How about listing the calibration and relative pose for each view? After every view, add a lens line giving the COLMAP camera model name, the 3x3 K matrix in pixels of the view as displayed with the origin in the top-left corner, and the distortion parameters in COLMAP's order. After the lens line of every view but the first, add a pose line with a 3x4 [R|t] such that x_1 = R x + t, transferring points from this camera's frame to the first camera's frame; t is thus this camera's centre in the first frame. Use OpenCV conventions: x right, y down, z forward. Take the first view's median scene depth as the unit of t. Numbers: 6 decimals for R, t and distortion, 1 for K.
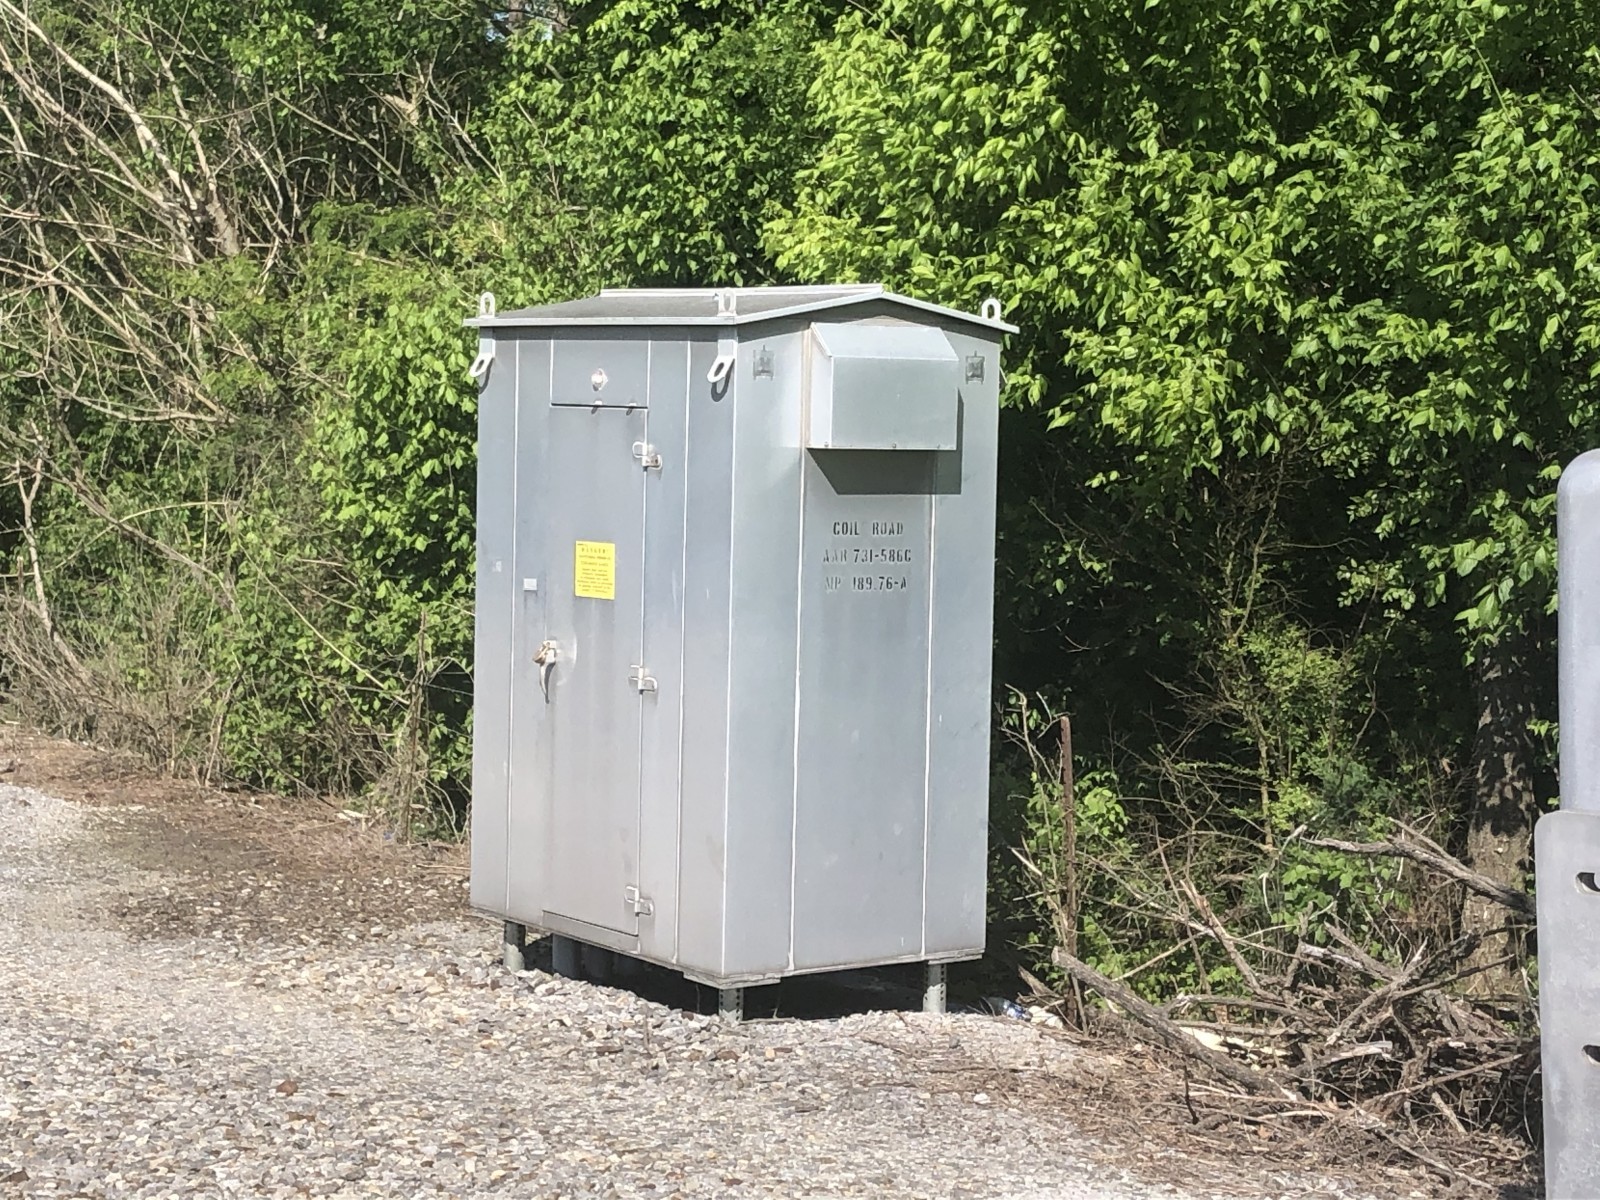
lens RADIAL K [[3086.8, 0, 817.6], [0, 3086.8, 587.3], [0, 0, 1]] dist [0.172732, 0.000000]
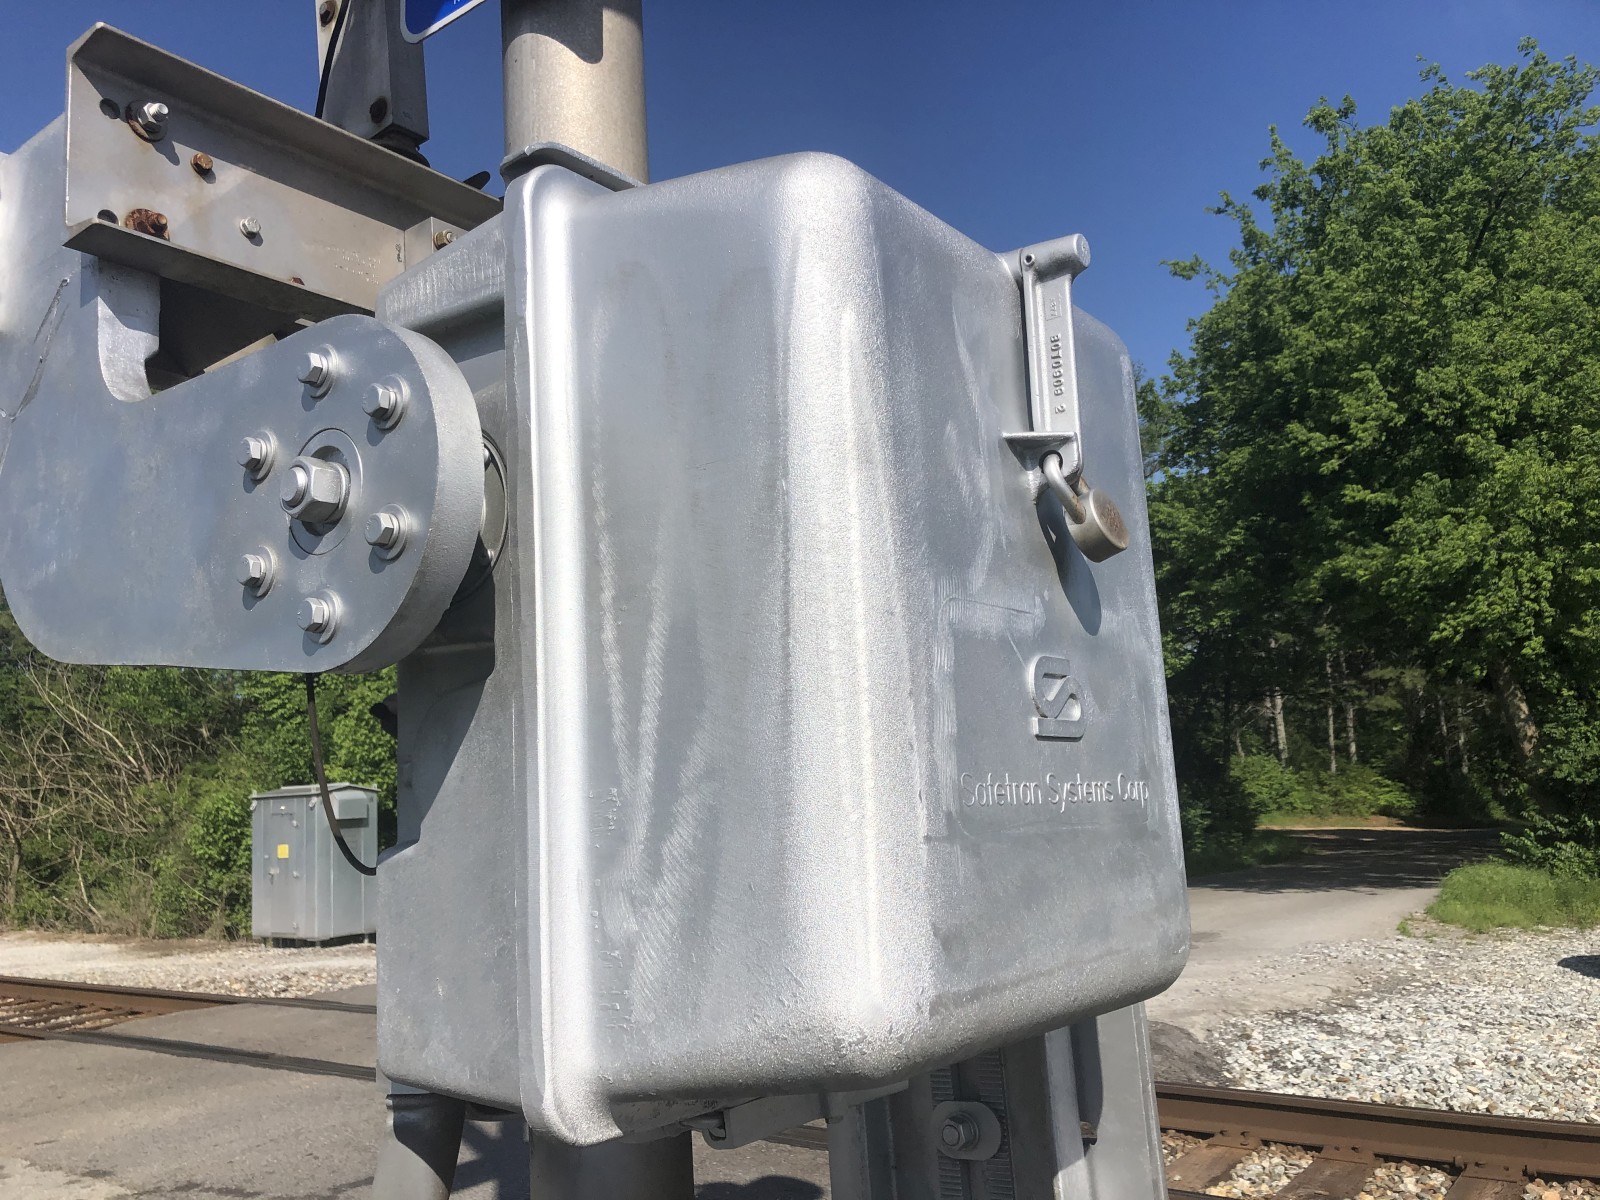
lens RADIAL K [[1353.0, 0, 789.6], [0, 1353.0, 609.4], [0, 0, 1]] dist [-0.026527, 0.016518]
pose [[0.947615, -0.029962, 0.318007, 0.010733], [0.092530, 0.978652, -0.183517, 0.066905], [-0.305720, 0.203329, 0.930157, -0.950206]]
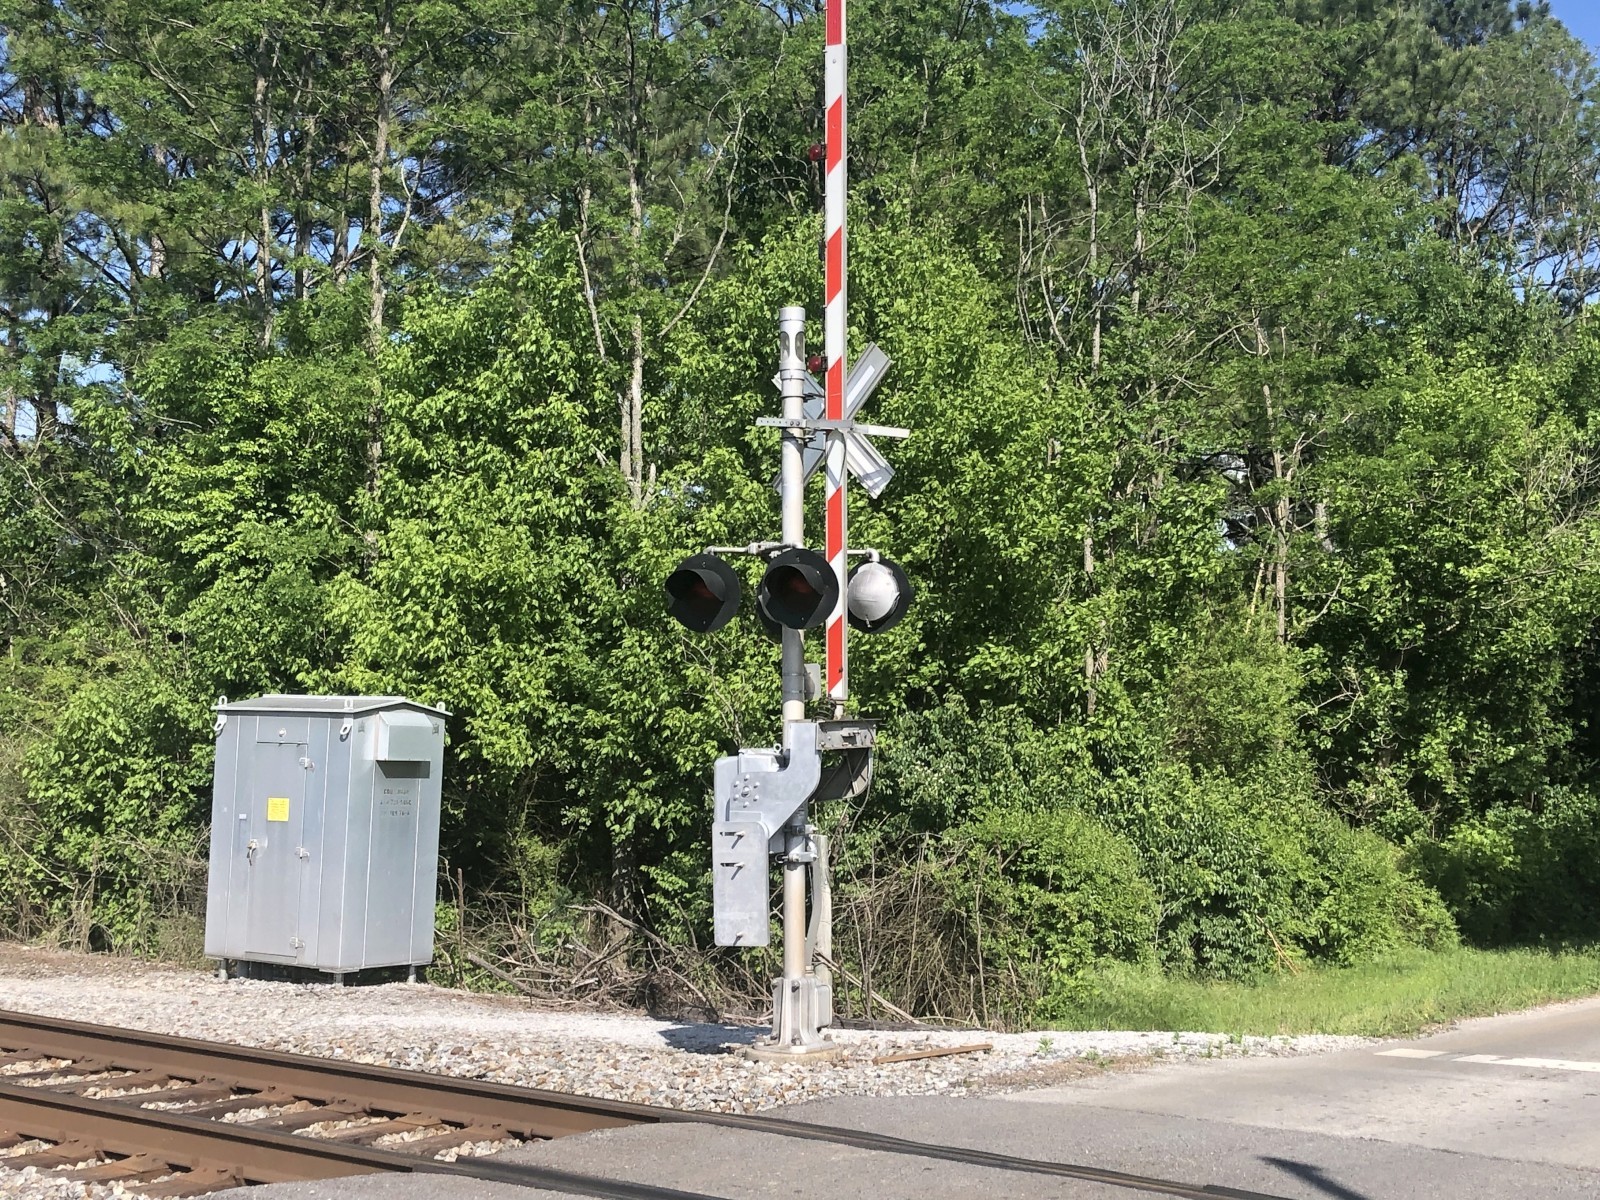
lens RADIAL K [[2270.4, 0, 783.7], [0, 2270.4, 573.8], [0, 0, 1]] dist [0.055475, 0.000000]
pose [[0.943403, 0.032121, 0.330090, -0.259432], [0.010919, 0.991751, -0.127714, 0.039139], [-0.331470, 0.124090, 0.935270, -0.755068]]
